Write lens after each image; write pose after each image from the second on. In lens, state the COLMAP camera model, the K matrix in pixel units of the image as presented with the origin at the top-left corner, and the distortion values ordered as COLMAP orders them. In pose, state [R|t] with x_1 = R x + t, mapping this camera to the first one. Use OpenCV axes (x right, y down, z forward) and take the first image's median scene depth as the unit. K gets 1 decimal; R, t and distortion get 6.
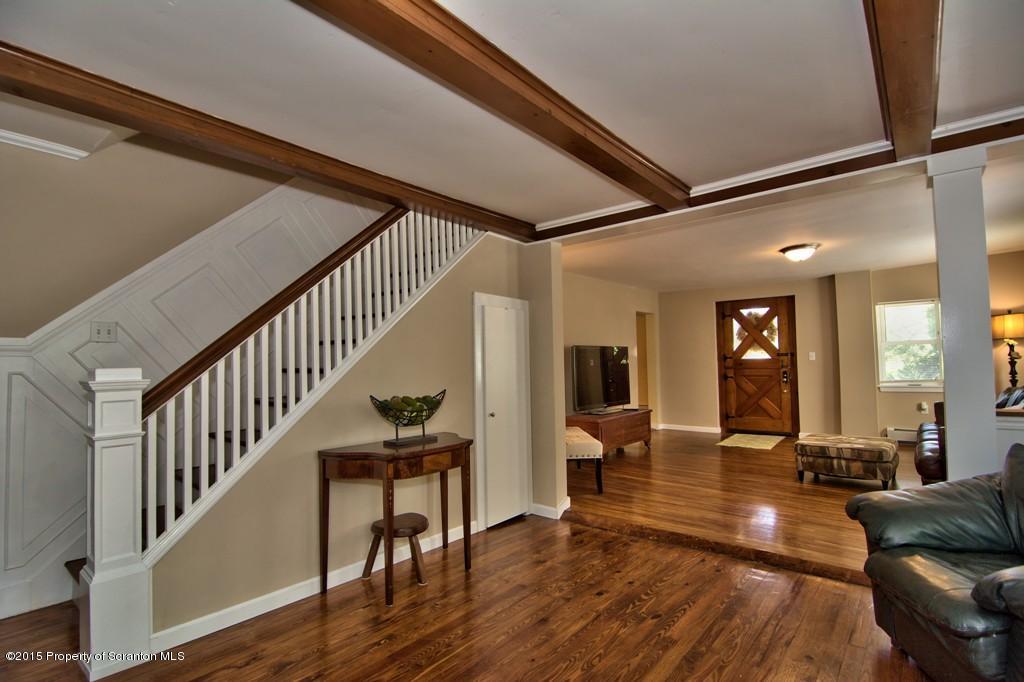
lens RADIAL K [[489.2, 0, 510.2], [0, 489.2, 344.1], [0, 0, 1]] dist [-0.010407, -0.008592]
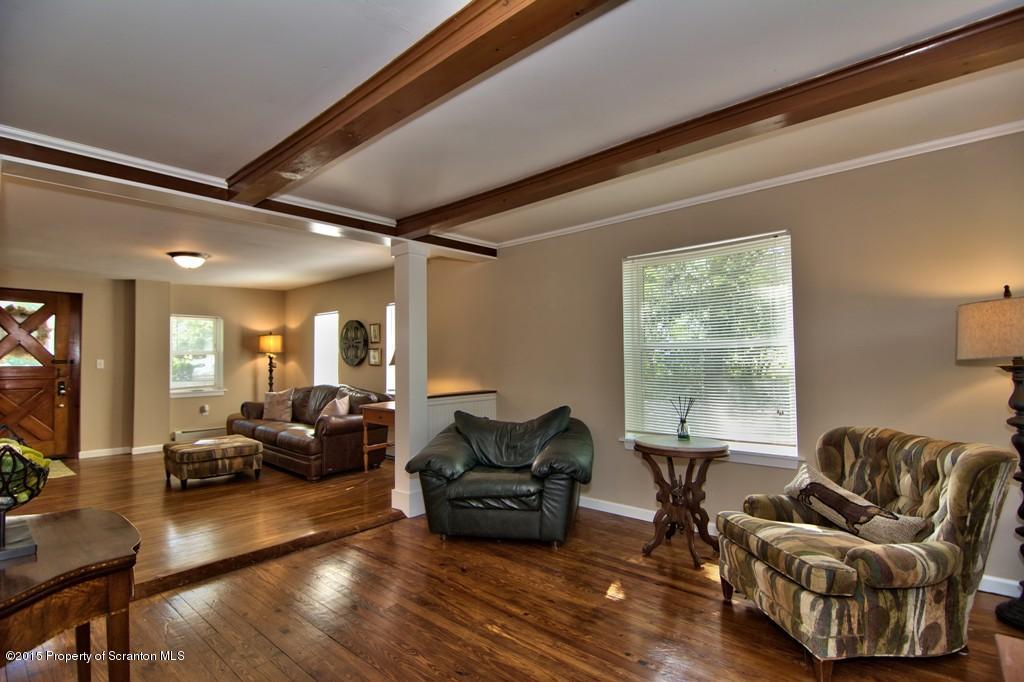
lens RADIAL K [[489.2, 0, 510.2], [0, 489.2, 344.1], [0, 0, 1]] dist [-0.010407, -0.008592]
pose [[0.023439, 0.050481, 0.998450, -0.293888], [-0.029912, 0.998313, -0.049772, 0.010958], [-0.999278, -0.028699, 0.024910, 0.244543]]
